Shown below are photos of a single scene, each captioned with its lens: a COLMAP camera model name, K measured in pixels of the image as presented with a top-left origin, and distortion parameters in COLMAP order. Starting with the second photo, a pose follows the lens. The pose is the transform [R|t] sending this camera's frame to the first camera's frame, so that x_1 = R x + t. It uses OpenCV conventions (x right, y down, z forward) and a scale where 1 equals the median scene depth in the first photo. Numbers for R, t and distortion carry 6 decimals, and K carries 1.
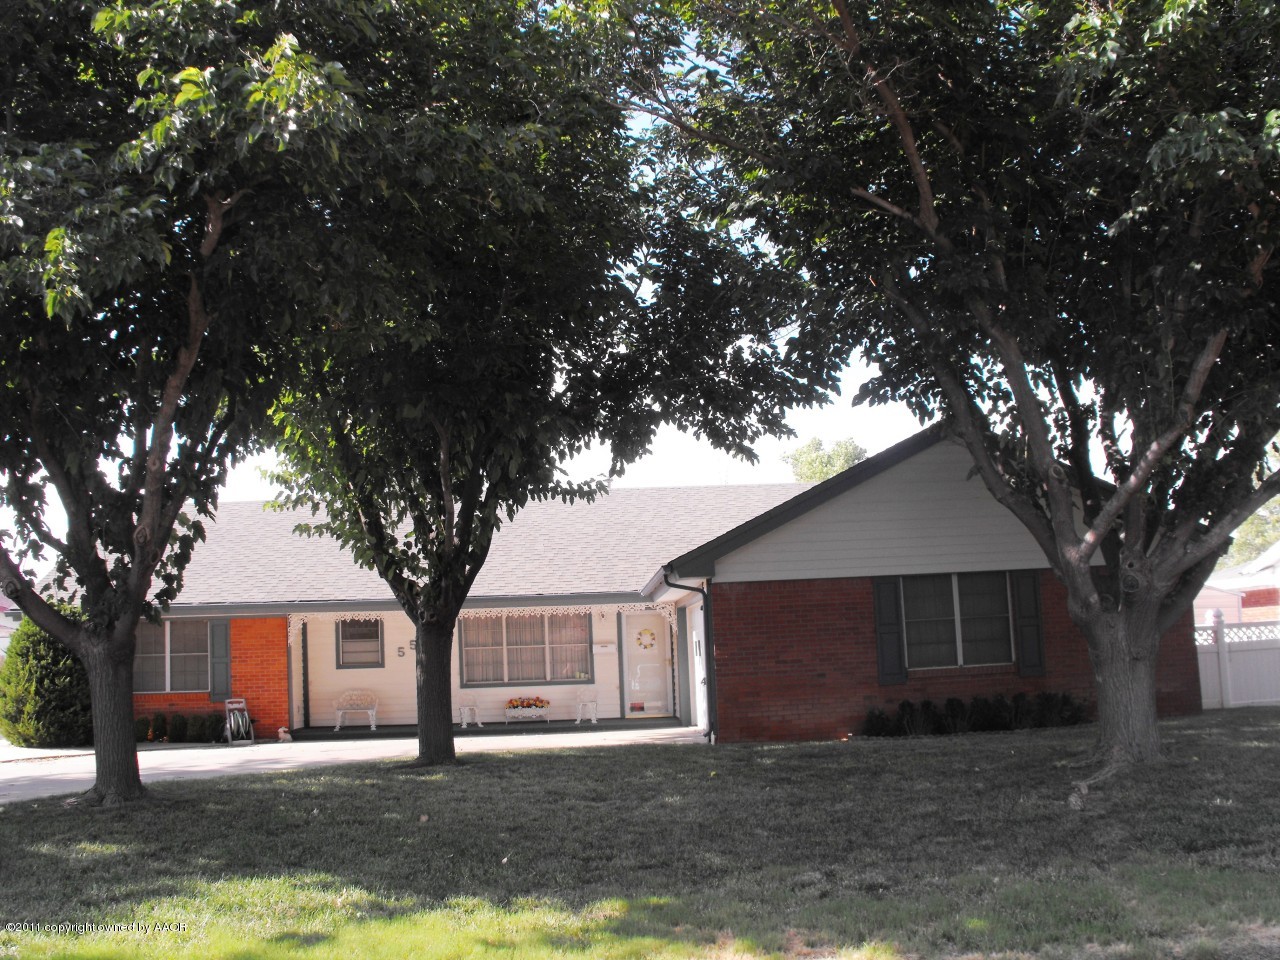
lens RADIAL K [[1412.7, 0, 615.2], [0, 1412.7, 479.9], [0, 0, 1]] dist [-0.245702, 0.414284]
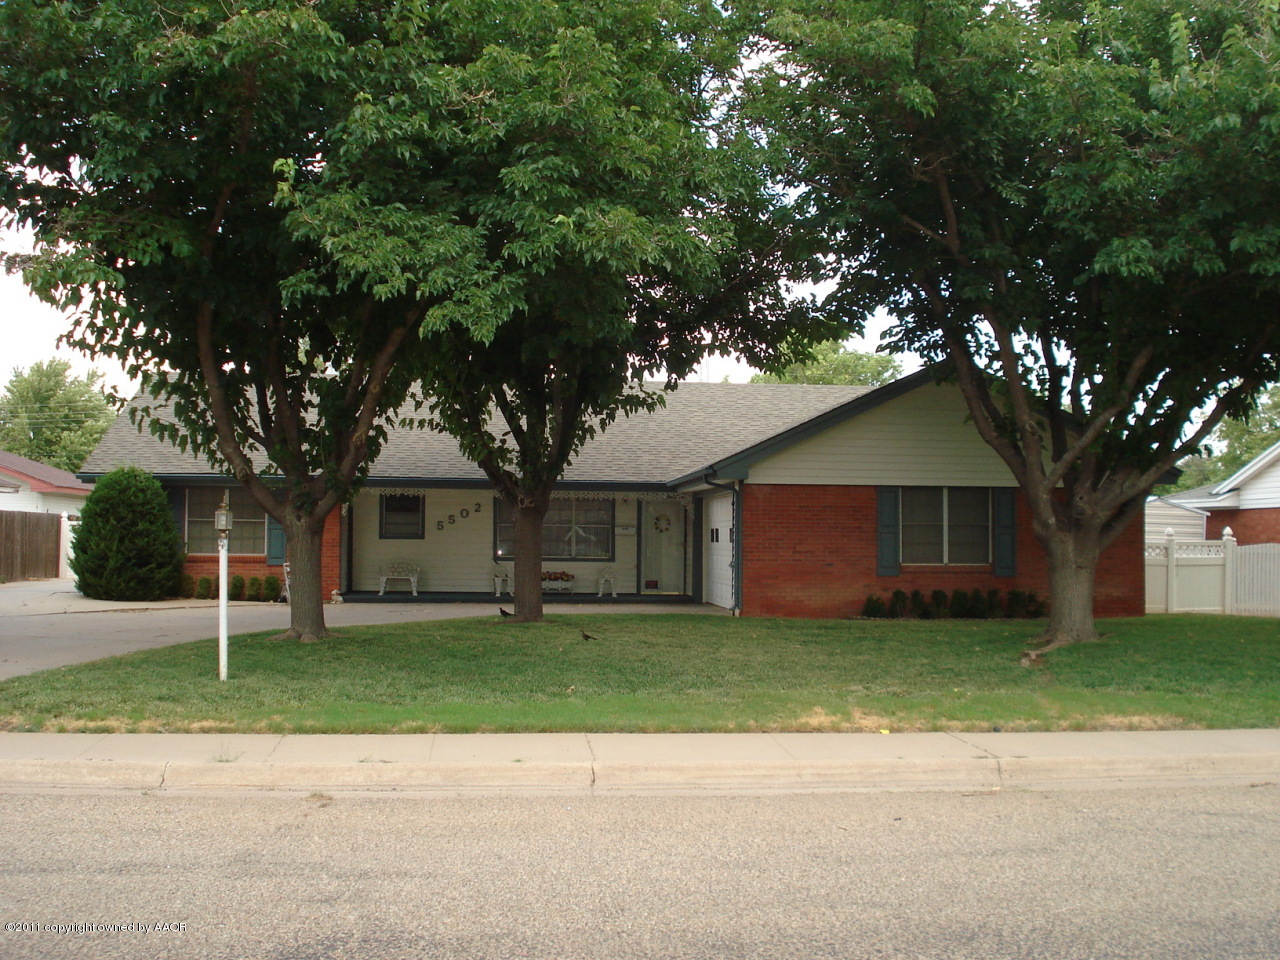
lens RADIAL K [[1729.0, 0, 640.0], [0, 1729.0, 480.0], [0, 0, 1]] dist [-0.004027, -0.002502]
pose [[0.995967, 0.051608, 0.073389, -0.132315], [-0.058305, 0.994027, 0.092257, -0.062759], [-0.068189, -0.096164, 0.993027, -0.474545]]
